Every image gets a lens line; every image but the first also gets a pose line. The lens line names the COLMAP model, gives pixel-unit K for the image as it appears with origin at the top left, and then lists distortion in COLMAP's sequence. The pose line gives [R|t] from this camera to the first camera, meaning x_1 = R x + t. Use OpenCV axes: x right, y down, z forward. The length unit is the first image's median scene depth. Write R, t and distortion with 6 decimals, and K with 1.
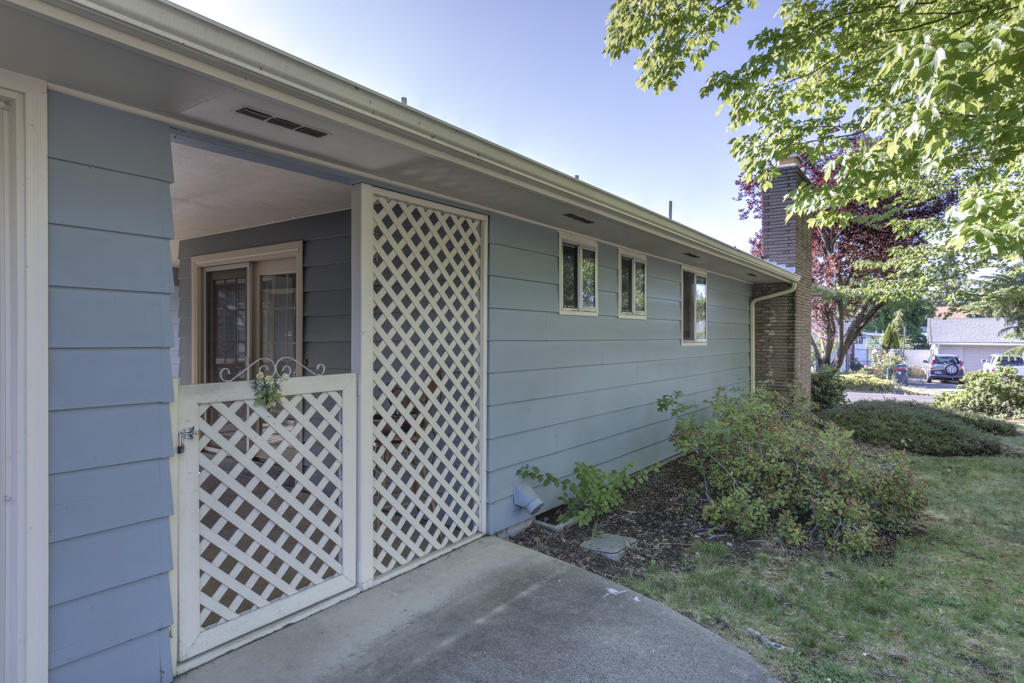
lens RADIAL K [[591.2, 0, 511.9], [0, 591.2, 337.2], [0, 0, 1]] dist [-0.000686, 0.000006]
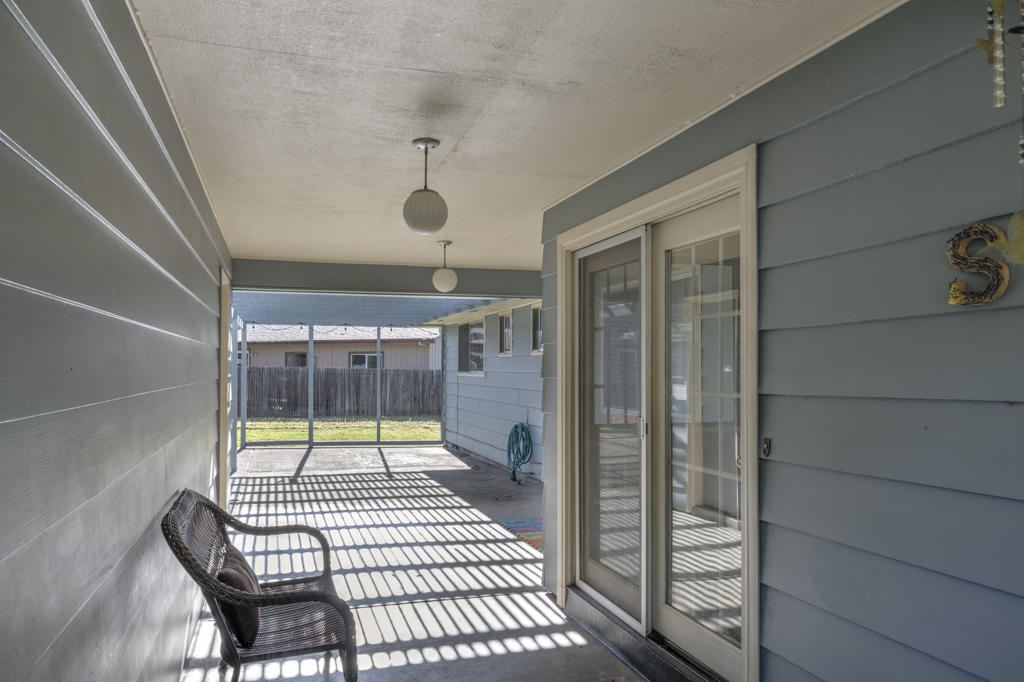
lens RADIAL K [[760.1, 0, 512.2], [0, 760.1, 343.6], [0, 0, 1]] dist [0.000342, 0.000066]
pose [[0.802369, -0.019273, -0.596517, -0.167124], [-0.003275, 0.999321, -0.036692, -0.006593], [0.596819, 0.031394, 0.801761, 0.453235]]
